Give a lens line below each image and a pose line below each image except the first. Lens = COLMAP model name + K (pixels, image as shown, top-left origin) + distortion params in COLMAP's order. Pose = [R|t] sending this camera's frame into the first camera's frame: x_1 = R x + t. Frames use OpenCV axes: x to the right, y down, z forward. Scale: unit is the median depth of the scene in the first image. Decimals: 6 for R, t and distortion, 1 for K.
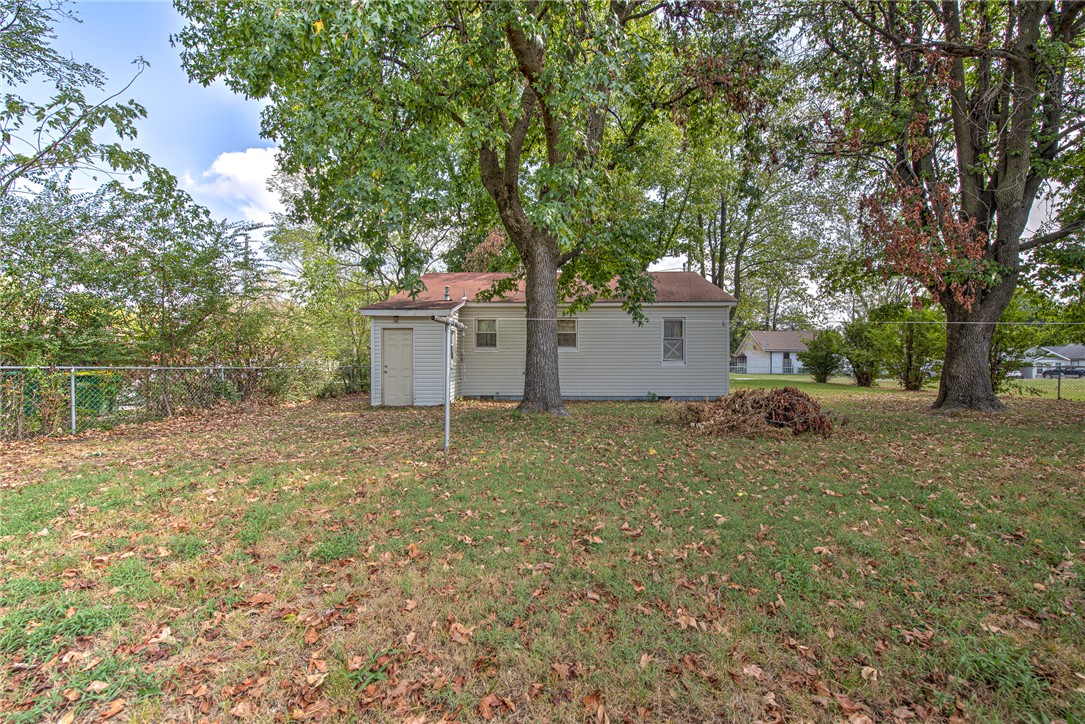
lens RADIAL K [[431.6, 0, 542.5], [0, 431.6, 362.0], [0, 0, 1]] dist [-0.018535, -0.000141]
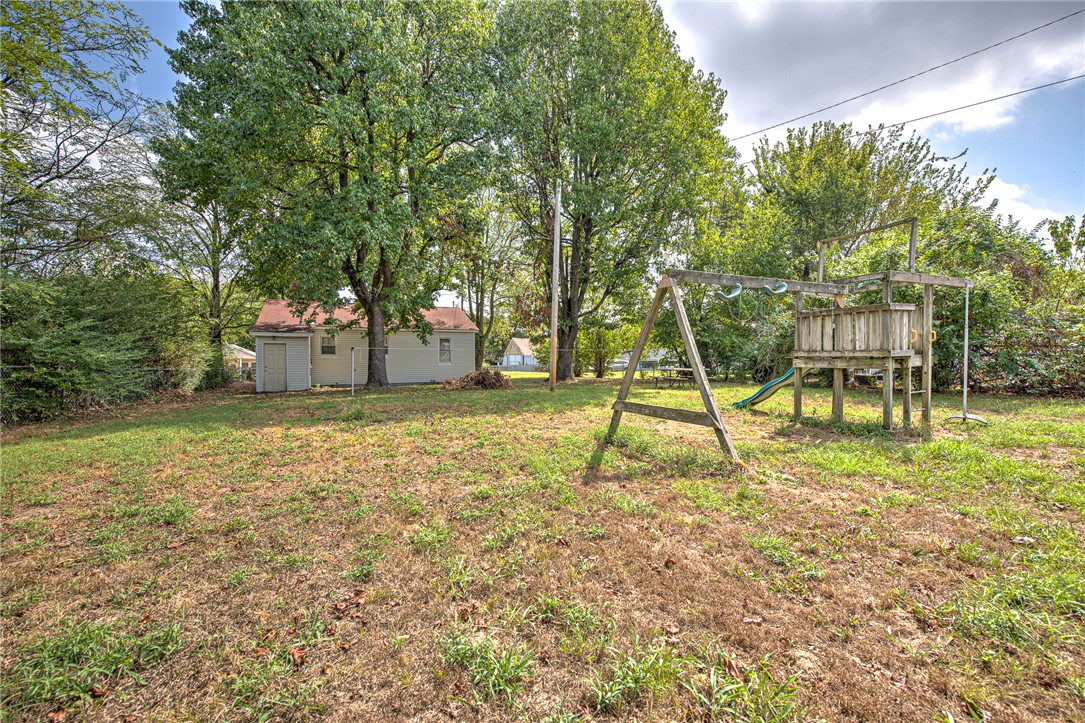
lens RADIAL K [[431.6, 0, 542.5], [0, 431.6, 361.5], [0, 0, 1]] dist [-0.018535, -0.000141]
pose [[0.884591, -0.009098, 0.466278, -0.190506], [0.010778, 0.999941, -0.000938, 0.000639], [-0.466242, 0.005856, 0.884638, -0.852903]]
